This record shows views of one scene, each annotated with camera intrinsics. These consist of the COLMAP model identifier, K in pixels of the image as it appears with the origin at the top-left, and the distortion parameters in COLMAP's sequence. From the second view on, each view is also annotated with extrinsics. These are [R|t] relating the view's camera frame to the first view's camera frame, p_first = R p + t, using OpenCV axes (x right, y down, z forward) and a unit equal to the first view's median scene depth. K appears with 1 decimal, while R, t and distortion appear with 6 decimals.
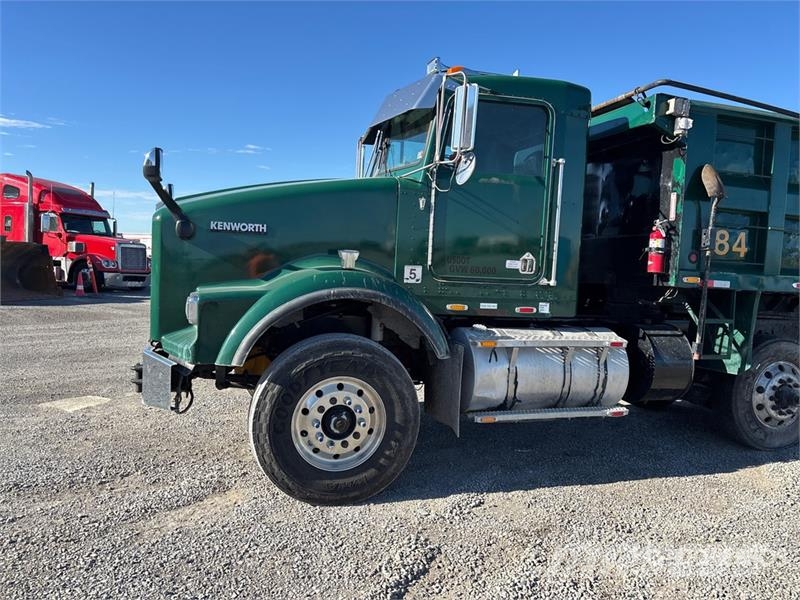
lens RADIAL K [[610.7, 0, 408.6], [0, 610.7, 287.7], [0, 0, 1]] dist [0.075410, -0.117456]
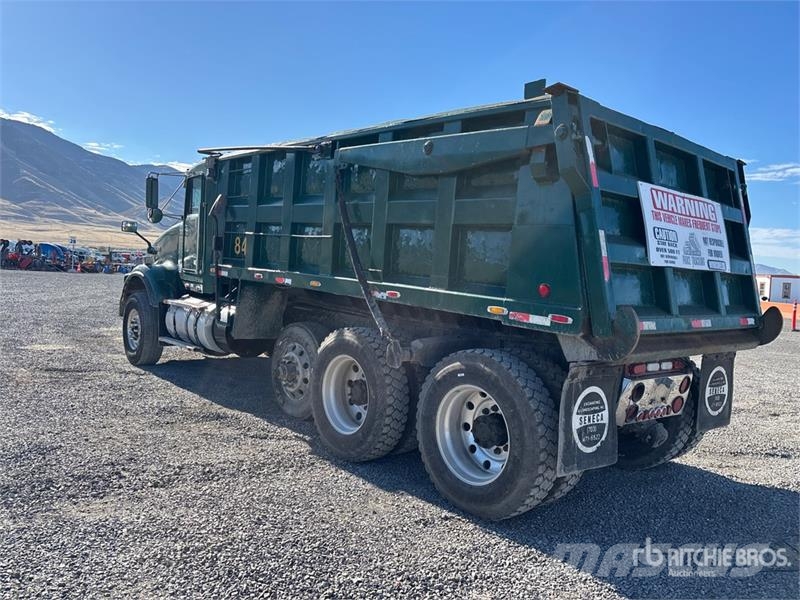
lens RADIAL K [[610.7, 0, 408.6], [0, 610.7, 287.7], [0, 0, 1]] dist [0.075410, -0.117456]
pose [[0.409323, 0.013124, -0.912295, 2.125614], [-0.082630, 0.996321, -0.022741, 0.026358], [0.908640, 0.084691, 0.408901, 0.846490]]
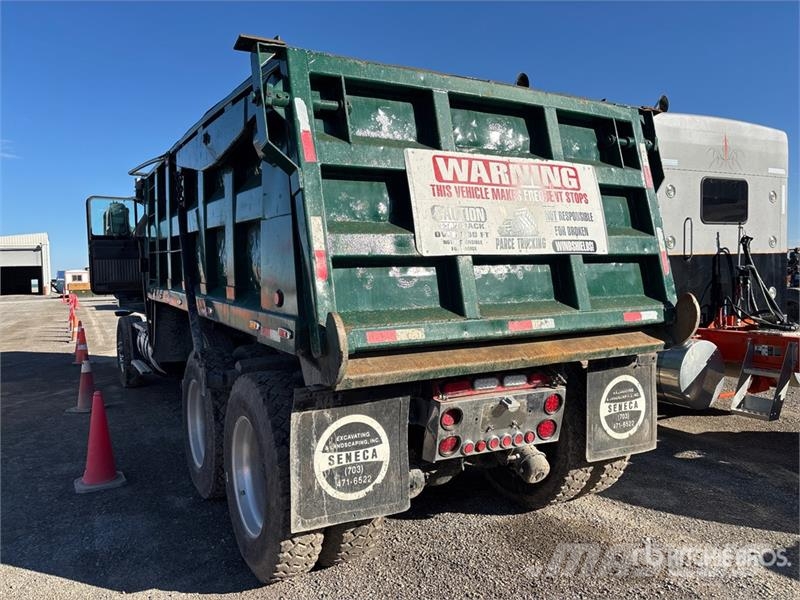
lens RADIAL K [[607.8, 0, 399.3], [0, 607.8, 290.5], [0, 0, 1]] dist [0.005678, 0.143830]
pose [[0.199936, -0.012293, -0.979732, 2.113723], [-0.016831, 0.999731, -0.015979, -0.003430], [0.979664, 0.019685, 0.199675, 1.350498]]
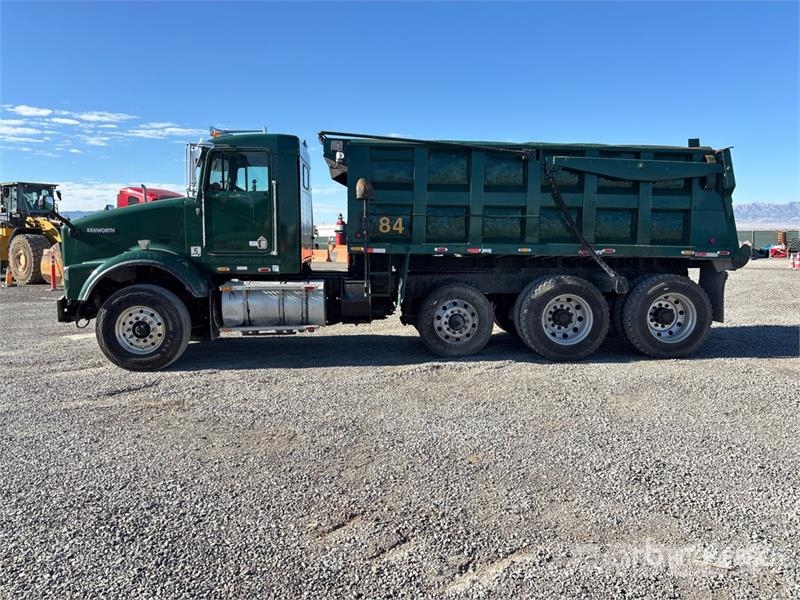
lens RADIAL K [[610.7, 0, 408.6], [0, 610.7, 287.7], [0, 0, 1]] dist [0.075410, -0.117456]
pose [[0.970821, -0.025722, -0.238423, 1.022092], [0.032706, 0.999143, 0.025384, 0.057771], [0.237566, -0.032441, 0.970830, -0.593551]]
